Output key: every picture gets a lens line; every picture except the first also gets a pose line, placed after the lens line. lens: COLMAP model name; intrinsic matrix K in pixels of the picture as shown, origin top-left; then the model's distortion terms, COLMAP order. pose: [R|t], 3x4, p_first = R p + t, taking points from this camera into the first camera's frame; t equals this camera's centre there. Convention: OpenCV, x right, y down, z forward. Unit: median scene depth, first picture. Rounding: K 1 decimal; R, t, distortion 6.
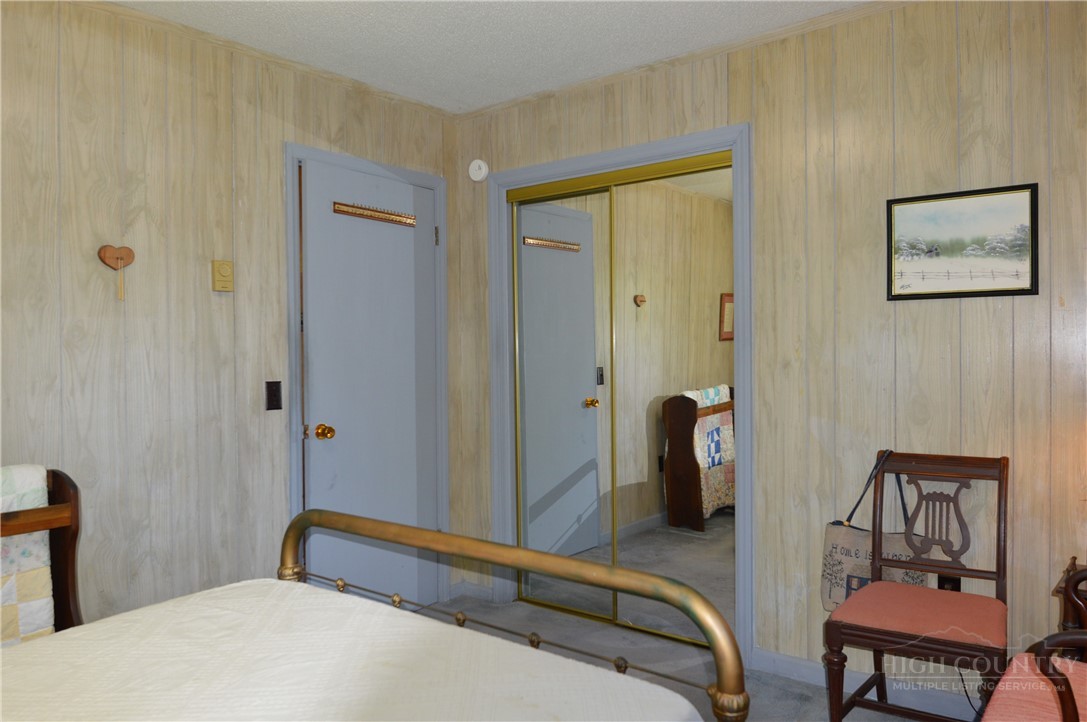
lens RADIAL K [[775.2, 0, 548.5], [0, 775.2, 360.4], [0, 0, 1]] dist [0.011345, -0.050711]
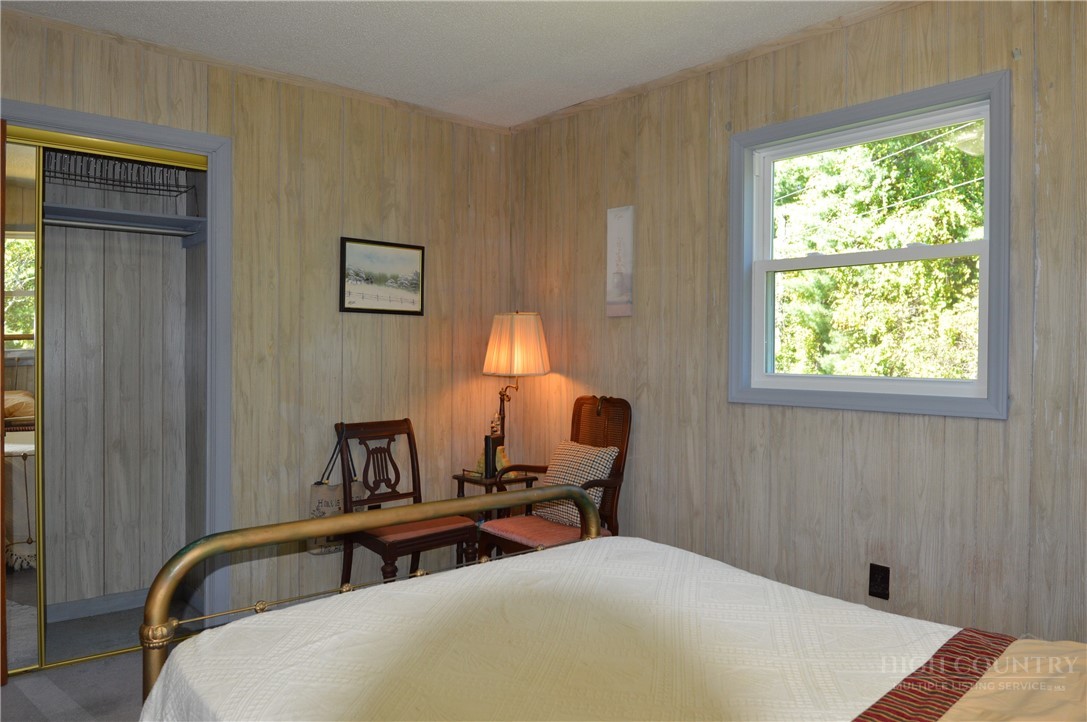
lens RADIAL K [[775.2, 0, 548.5], [0, 775.2, 360.4], [0, 0, 1]] dist [0.011345, -0.050711]
pose [[0.184499, -0.000583, 0.982833, -0.779170], [-0.001141, 0.999999, 0.000807, 0.005710], [-0.982832, -0.001270, 0.184498, 0.378164]]
